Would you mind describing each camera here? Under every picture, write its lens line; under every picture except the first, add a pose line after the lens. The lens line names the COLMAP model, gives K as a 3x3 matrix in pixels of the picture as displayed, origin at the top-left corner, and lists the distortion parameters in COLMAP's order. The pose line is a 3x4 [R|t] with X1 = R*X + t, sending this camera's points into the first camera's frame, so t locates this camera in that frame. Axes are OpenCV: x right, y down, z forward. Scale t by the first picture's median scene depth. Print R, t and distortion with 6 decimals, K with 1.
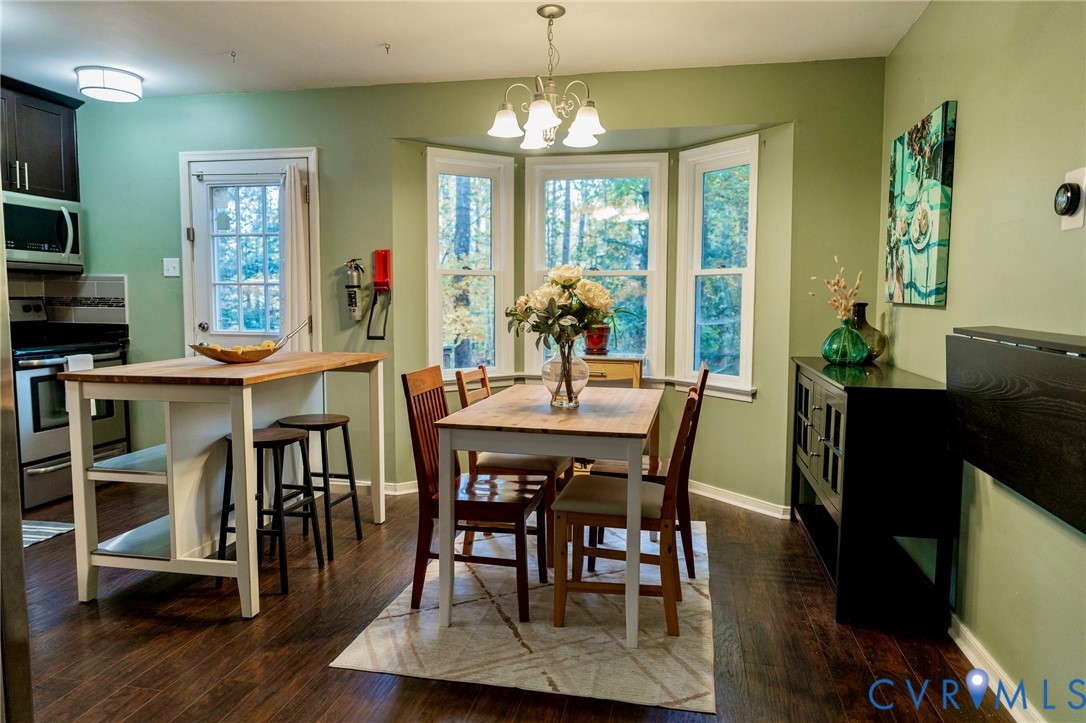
lens RADIAL K [[724.1, 0, 543.0], [0, 724.1, 361.5], [0, 0, 1]] dist [-0.007496, 0.001762]
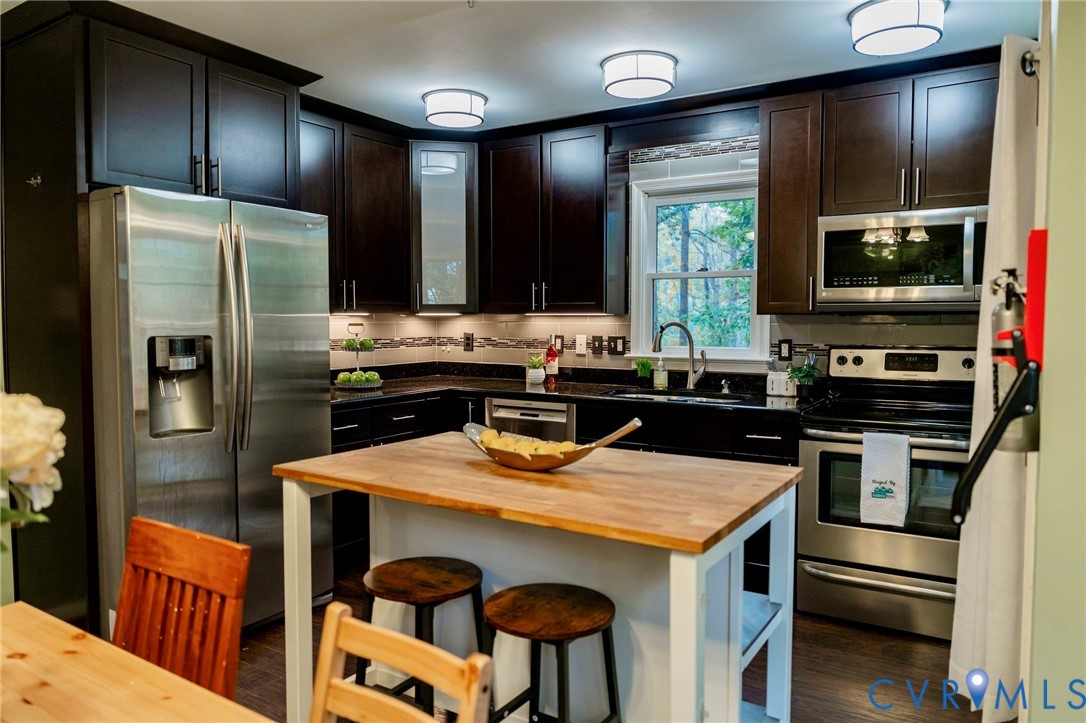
lens RADIAL K [[745.6, 0, 543.0], [0, 745.6, 361.5], [0, 0, 1]] dist [-0.001675, 0.000803]
pose [[-0.353717, 0.048289, -0.934105, 0.139559], [-0.079658, 0.993483, 0.081522, -0.106173], [0.931954, 0.103245, -0.347565, 0.898486]]
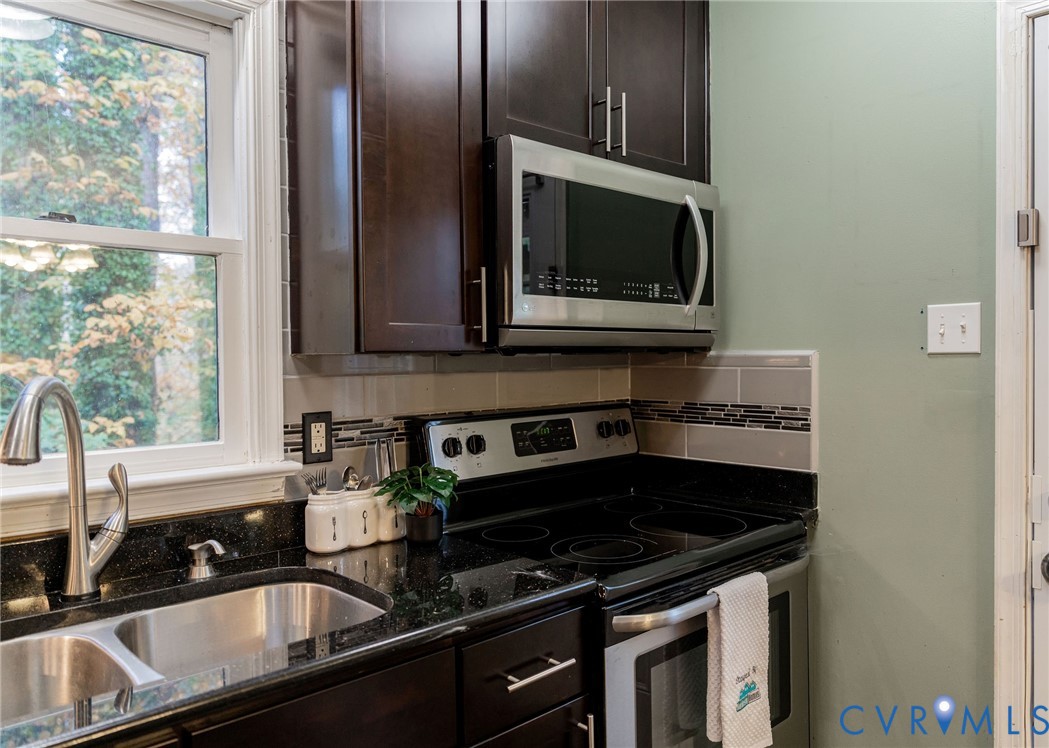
lens RADIAL K [[774.3, 0, 554.1], [0, 774.3, 372.3], [0, 0, 1]] dist [-0.006490, 0.001530]
pose [[0.819742, -0.003511, -0.572722, -0.478742], [-0.031873, 0.998152, -0.051738, -0.086575], [0.571845, 0.060666, 0.818115, 0.601296]]
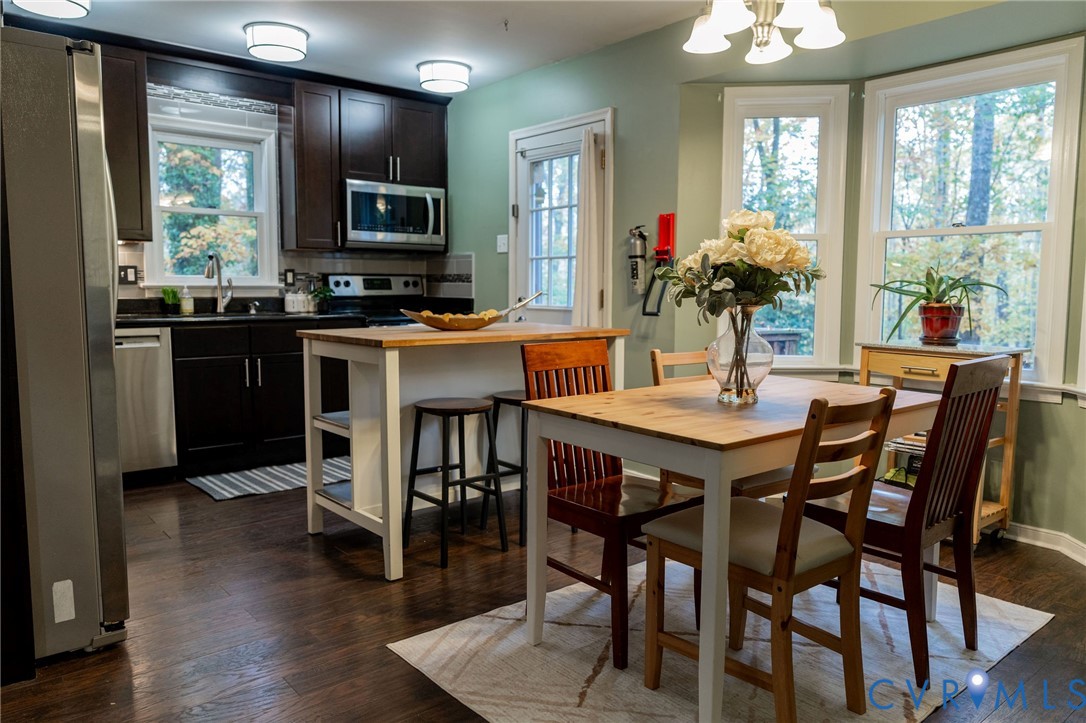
lens RADIAL K [[768.4, 0, 543.0], [0, 768.4, 361.5], [0, 0, 1]] dist [-0.015584, -0.000388]
pose [[0.778538, 0.057840, -0.624927, 0.246378], [-0.052283, 0.998260, 0.027260, 0.006439], [0.625416, 0.011450, 0.780207, 0.180373]]
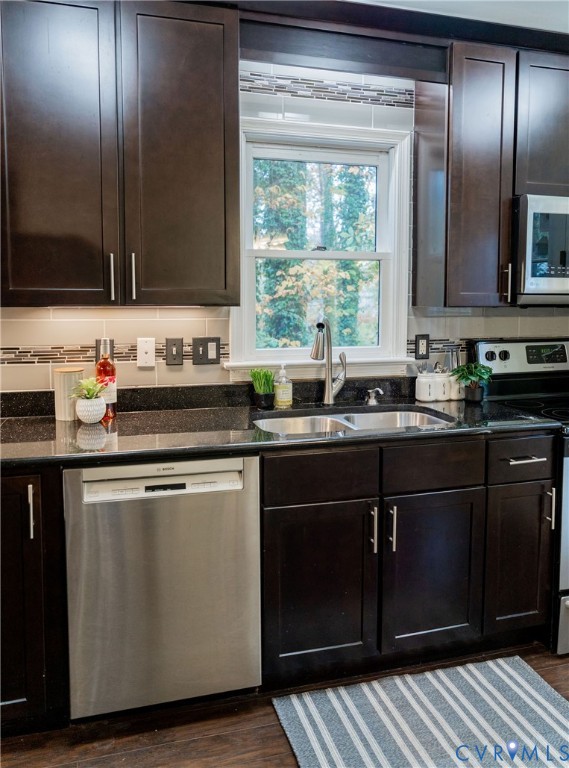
lens RADIAL K [[587.4, 0, 283.7], [0, 587.4, 346.7], [0, 0, 1]] dist [-0.021504, -0.001152]
pose [[0.455024, 0.063173, -0.888236, -0.323307], [-0.070327, 0.996914, 0.034875, -0.081389], [0.887698, 0.046597, 0.458063, 0.446346]]
